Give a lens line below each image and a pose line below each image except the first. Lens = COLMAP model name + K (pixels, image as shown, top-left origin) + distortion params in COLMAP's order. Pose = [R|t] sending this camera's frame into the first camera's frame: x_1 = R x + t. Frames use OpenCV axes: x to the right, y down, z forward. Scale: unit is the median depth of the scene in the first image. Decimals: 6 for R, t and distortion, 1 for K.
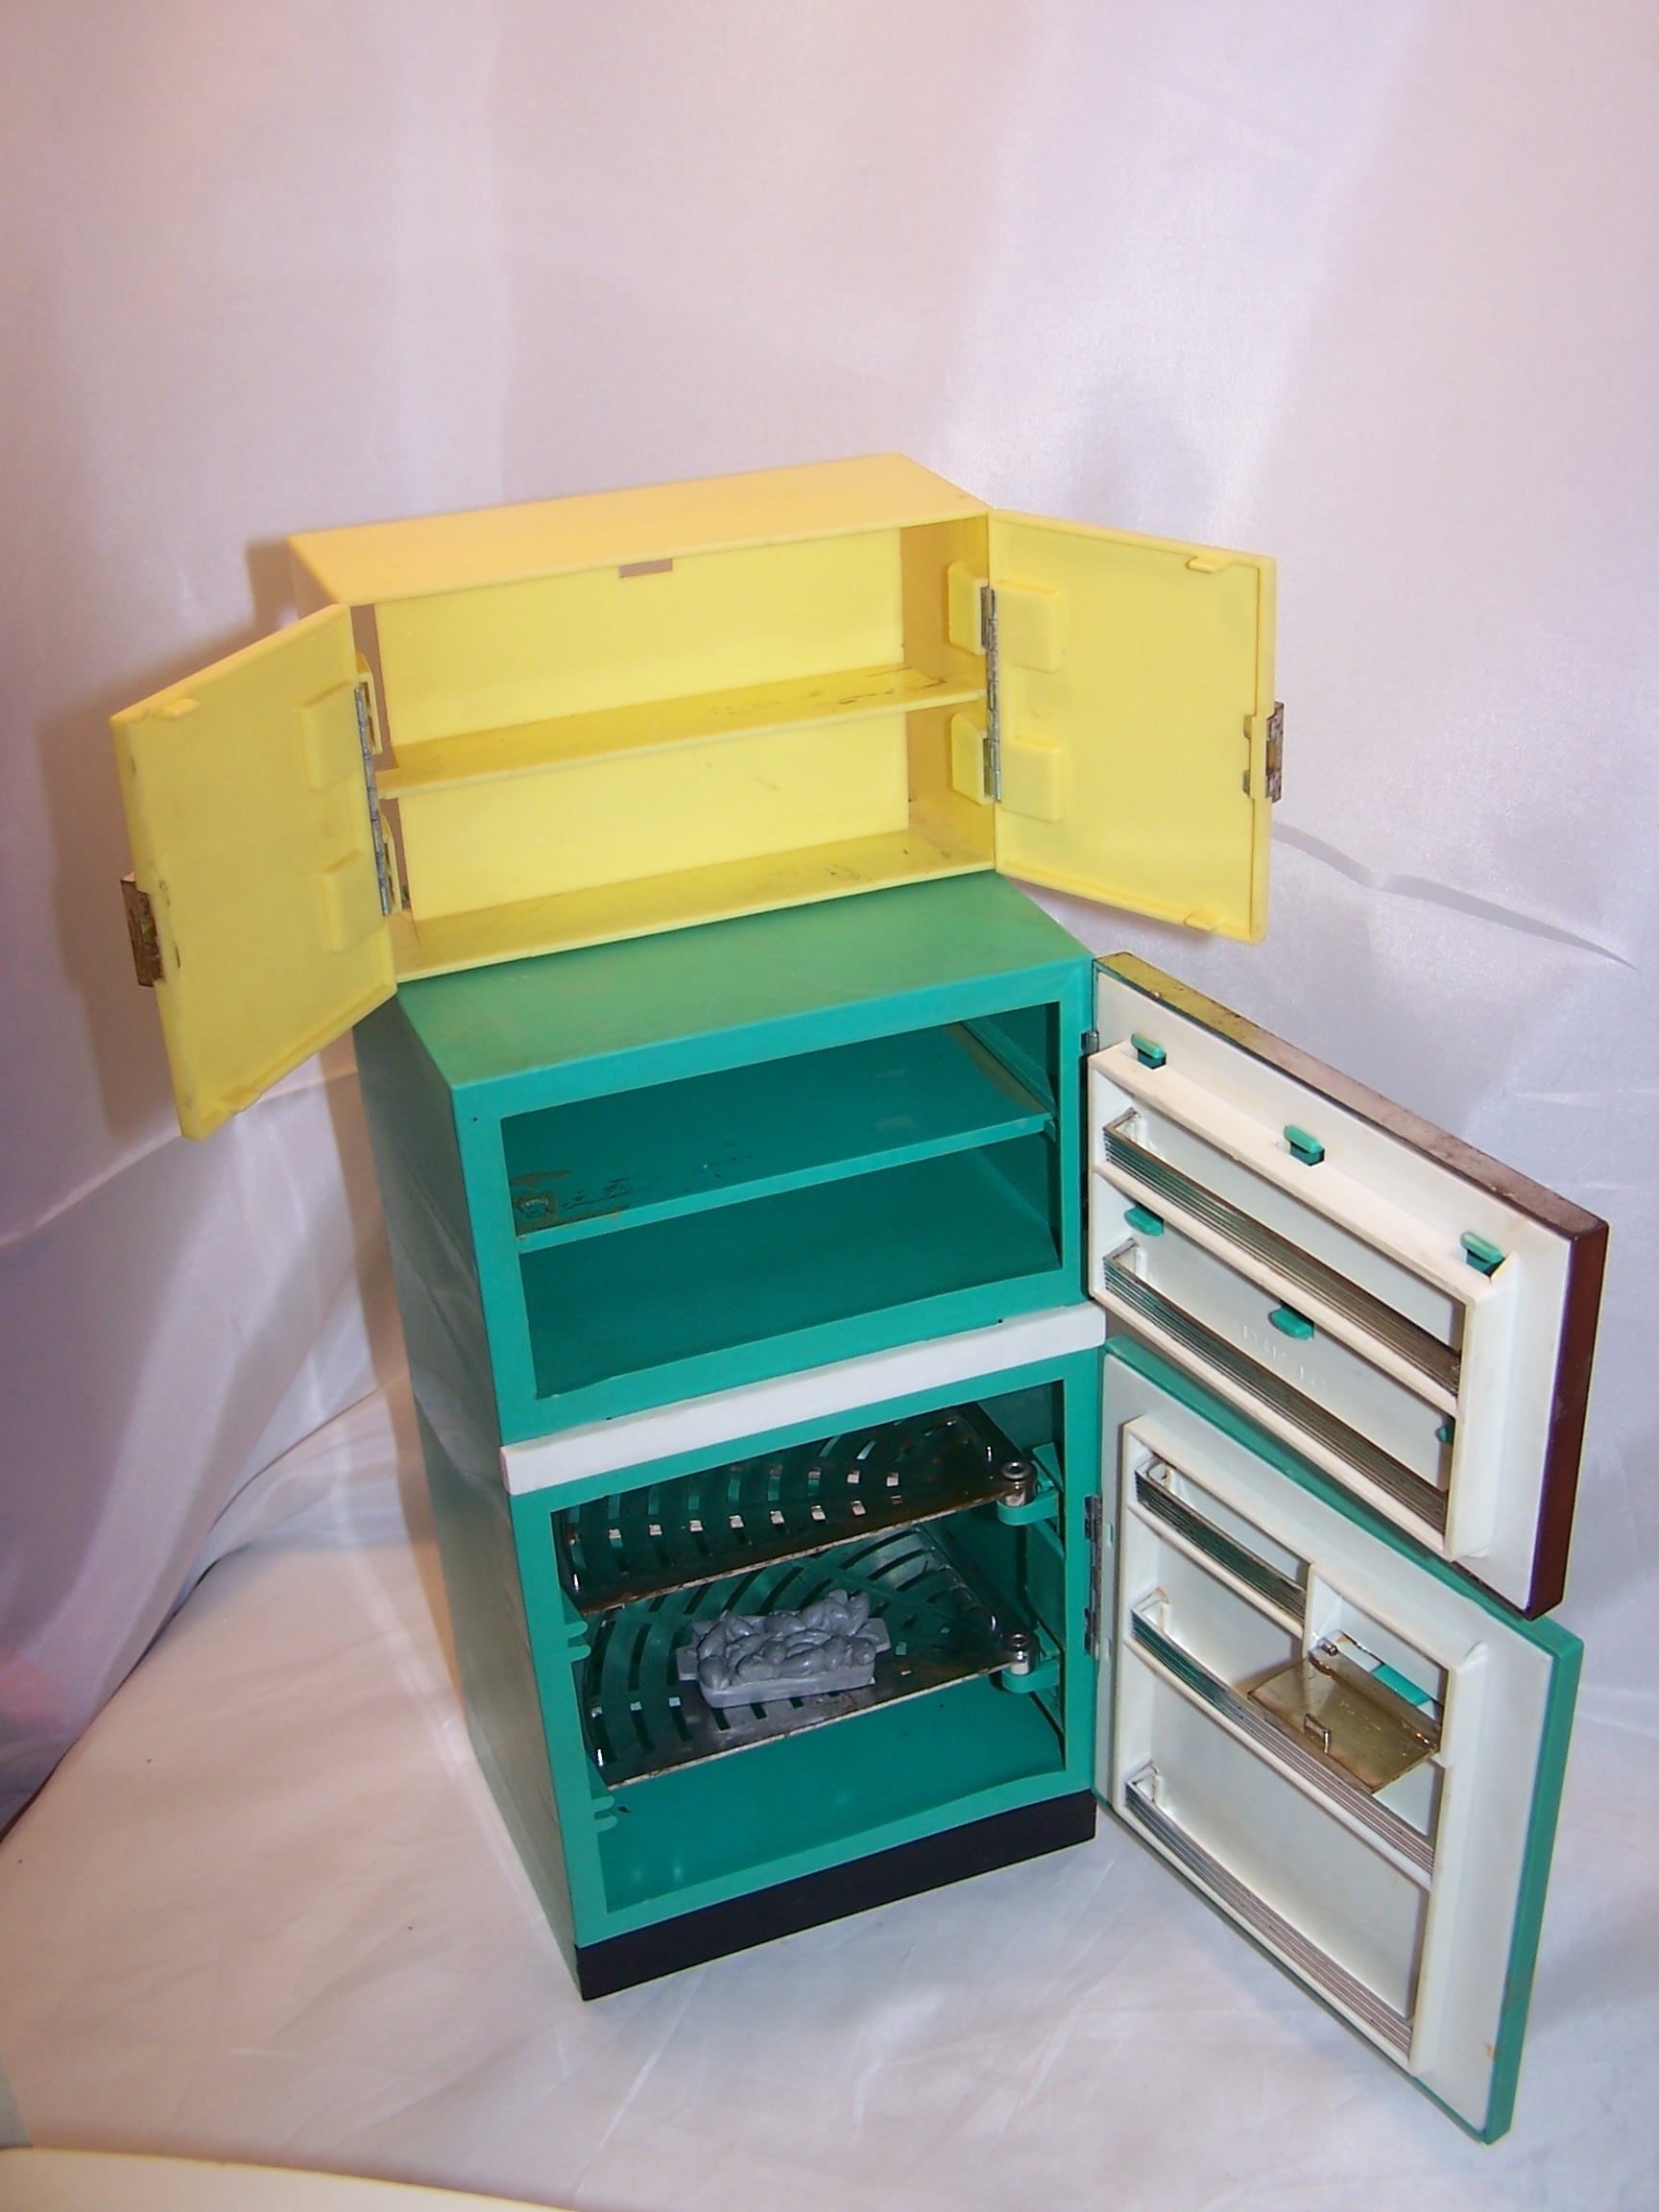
lens RADIAL K [[2425.8, 0, 829.5], [0, 2425.8, 1106.0], [0, 0, 1]] dist [-0.333173, -0.000765]
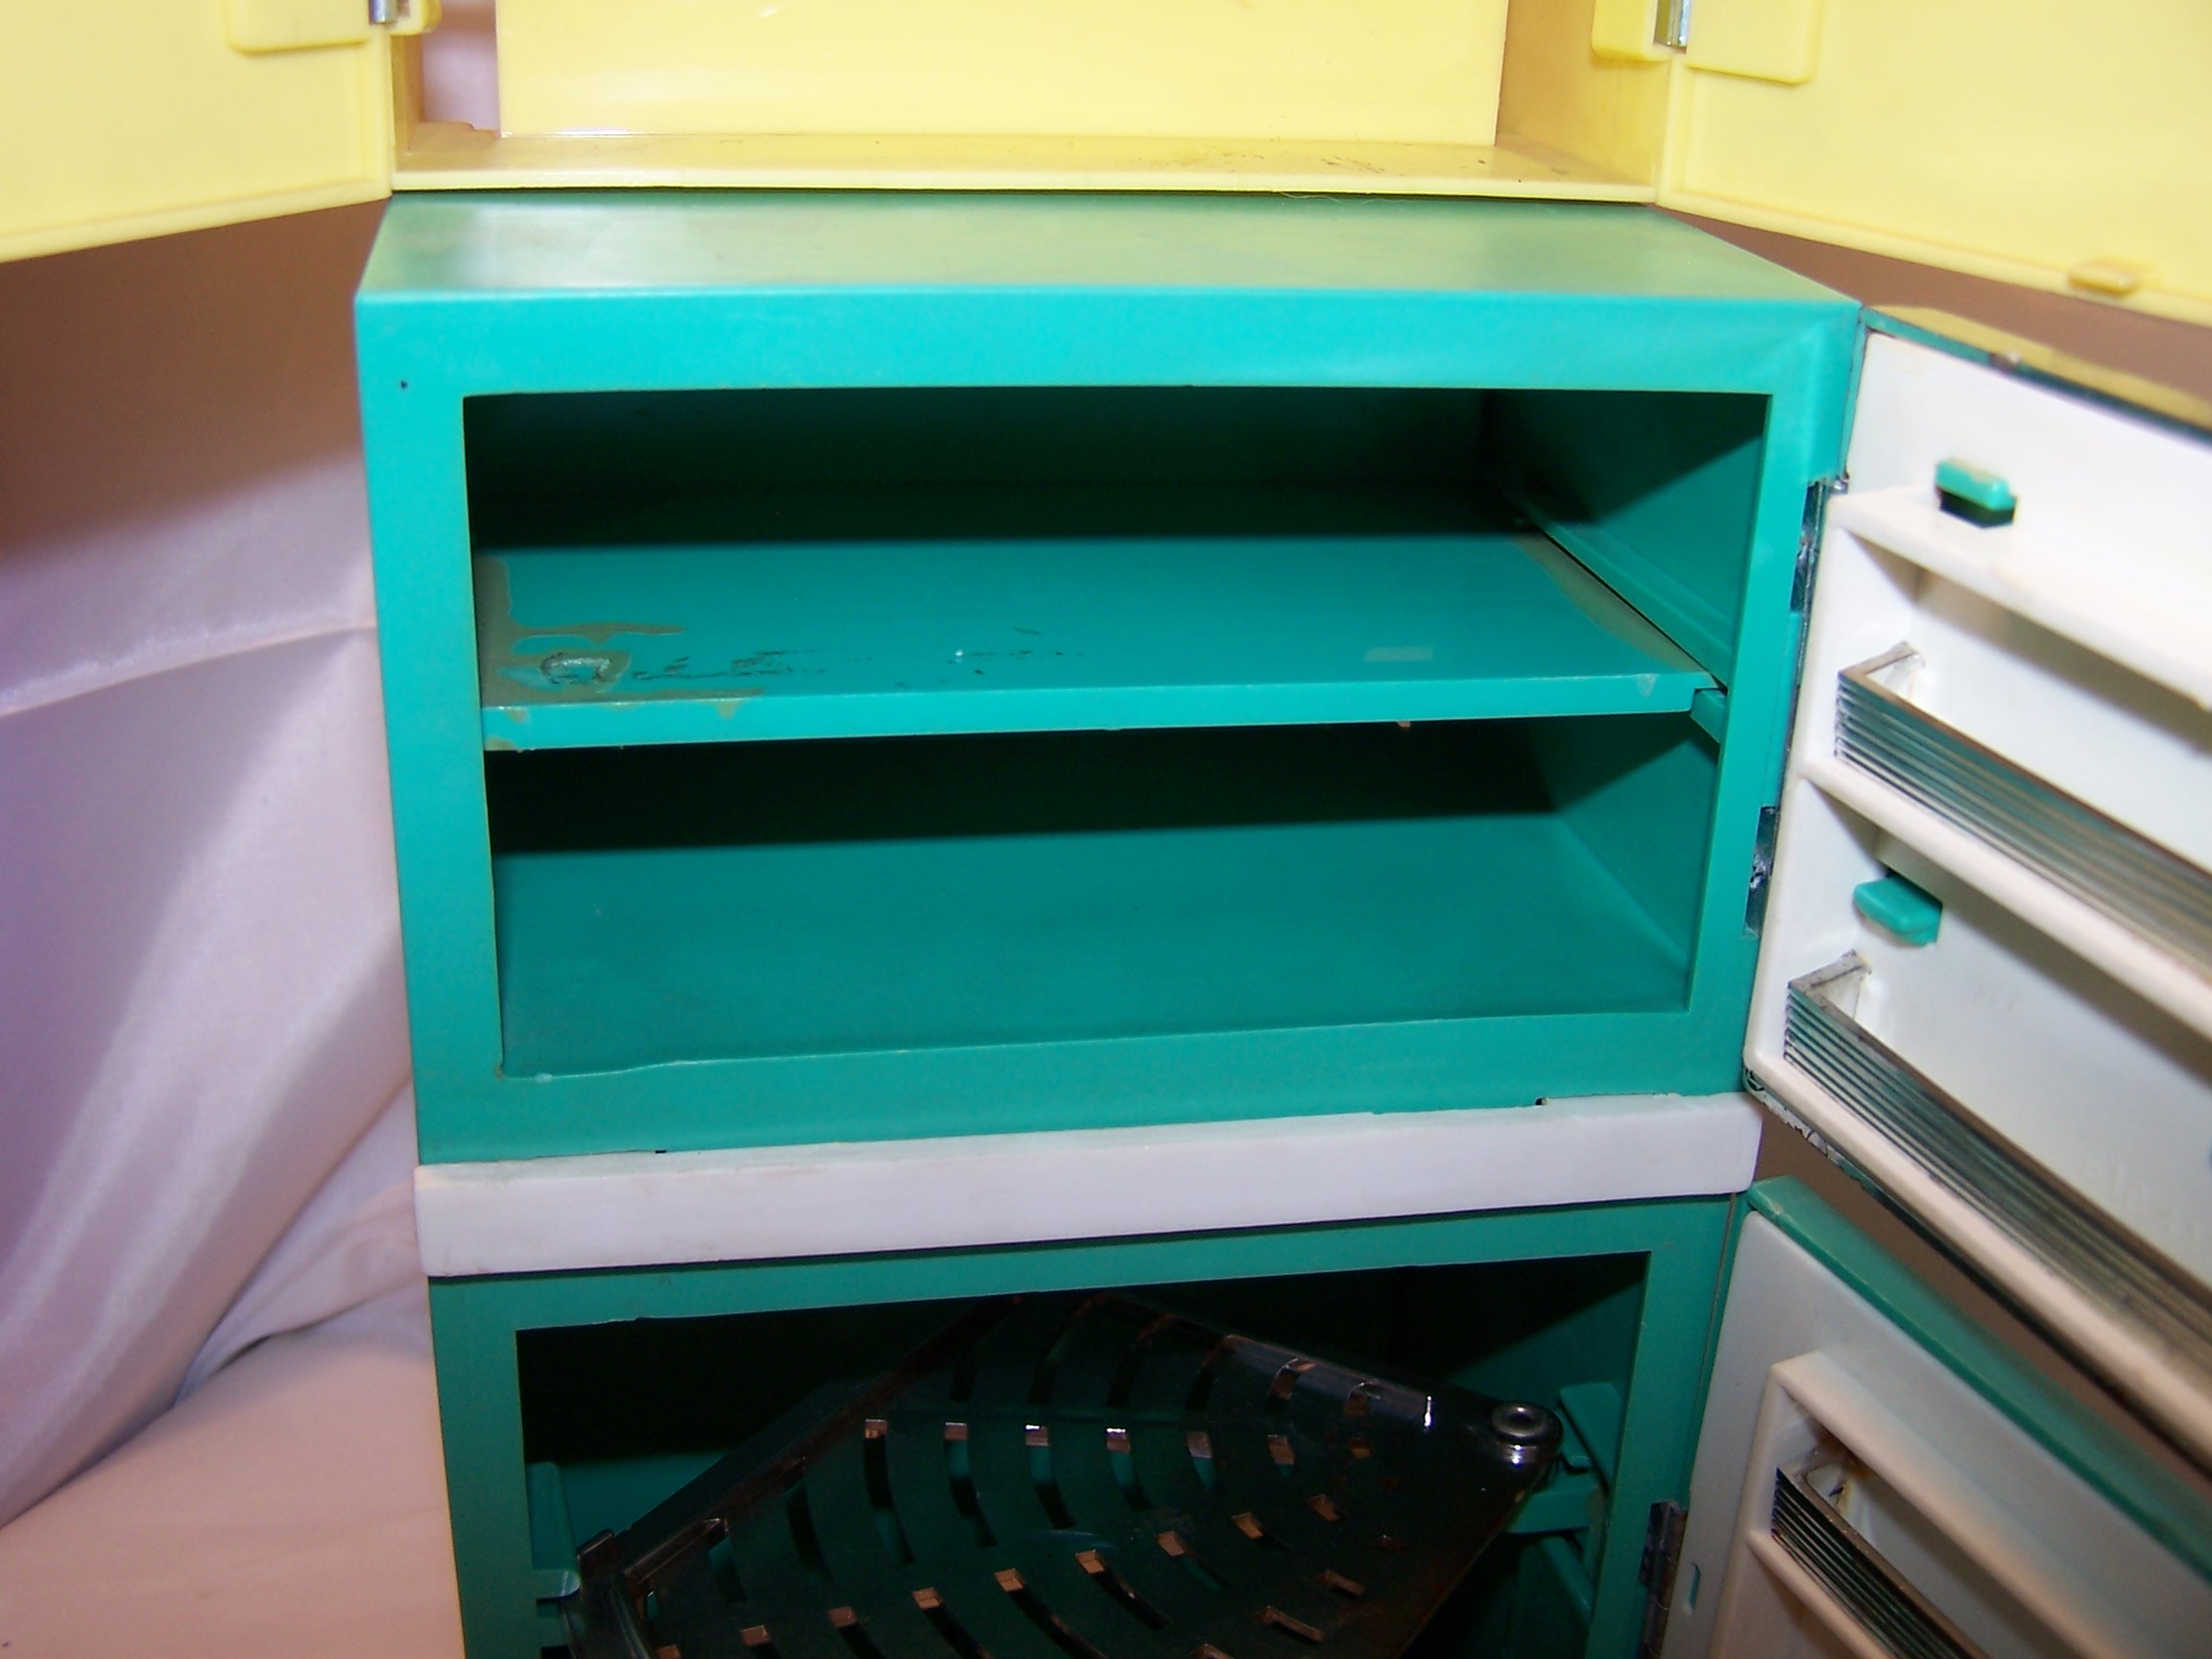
lens RADIAL K [[2260.9, 0, 1106.0], [0, 2260.9, 829.5], [0, 0, 1]] dist [-0.204464, 0.002757]
pose [[0.978176, 0.152066, -0.141591, 0.043486], [-0.163248, 0.984030, -0.070961, 0.084493], [0.128539, 0.092527, 0.987379, 0.573968]]
